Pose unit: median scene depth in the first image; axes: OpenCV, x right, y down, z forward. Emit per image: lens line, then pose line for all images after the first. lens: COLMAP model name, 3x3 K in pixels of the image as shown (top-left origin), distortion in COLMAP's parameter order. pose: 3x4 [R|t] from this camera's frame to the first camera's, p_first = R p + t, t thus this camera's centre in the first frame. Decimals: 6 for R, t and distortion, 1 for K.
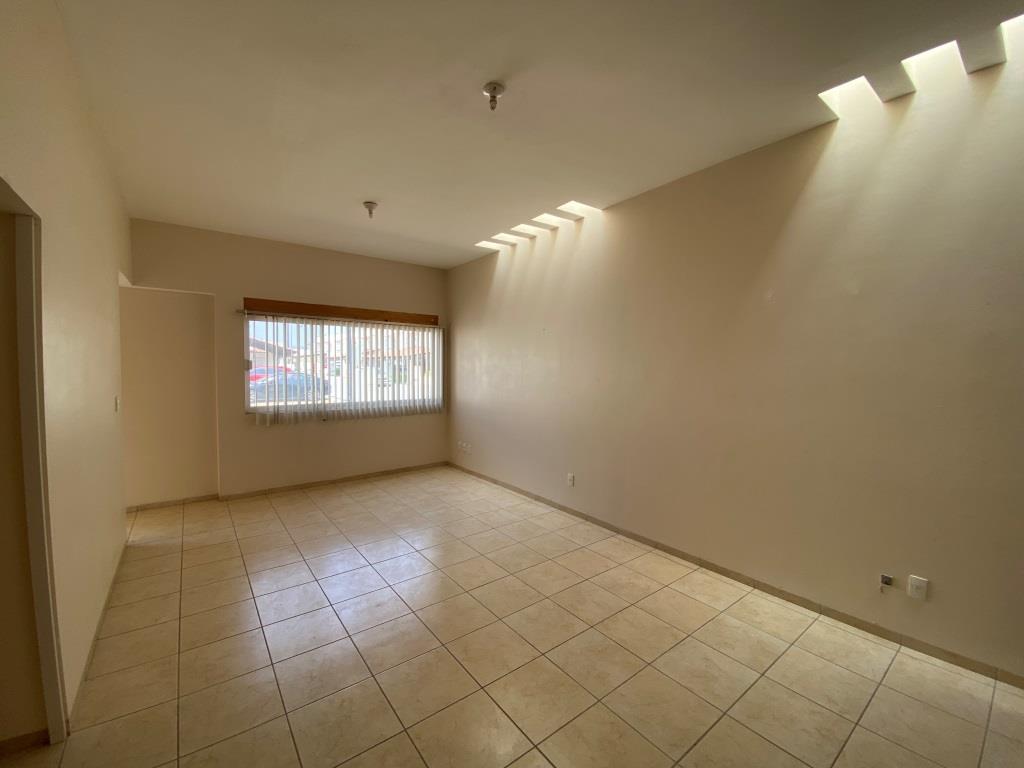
lens RADIAL K [[422.3, 0, 512.0], [0, 422.3, 384.0], [0, 0, 1]] dist [0.030365, -0.024546]
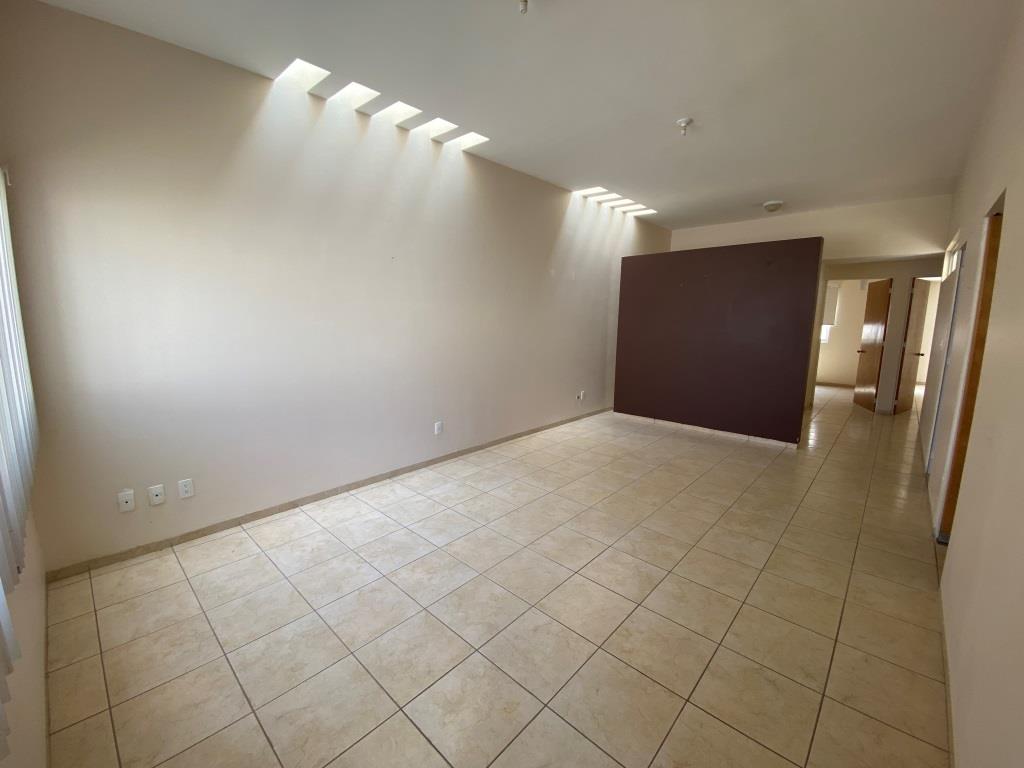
lens RADIAL K [[422.3, 0, 512.0], [0, 422.3, 384.0], [0, 0, 1]] dist [0.030365, -0.024546]
pose [[-0.182608, -0.160577, 0.969984, -1.090449], [0.037255, 0.984734, 0.170032, -0.036706], [-0.982480, 0.067186, -0.173838, 1.359027]]
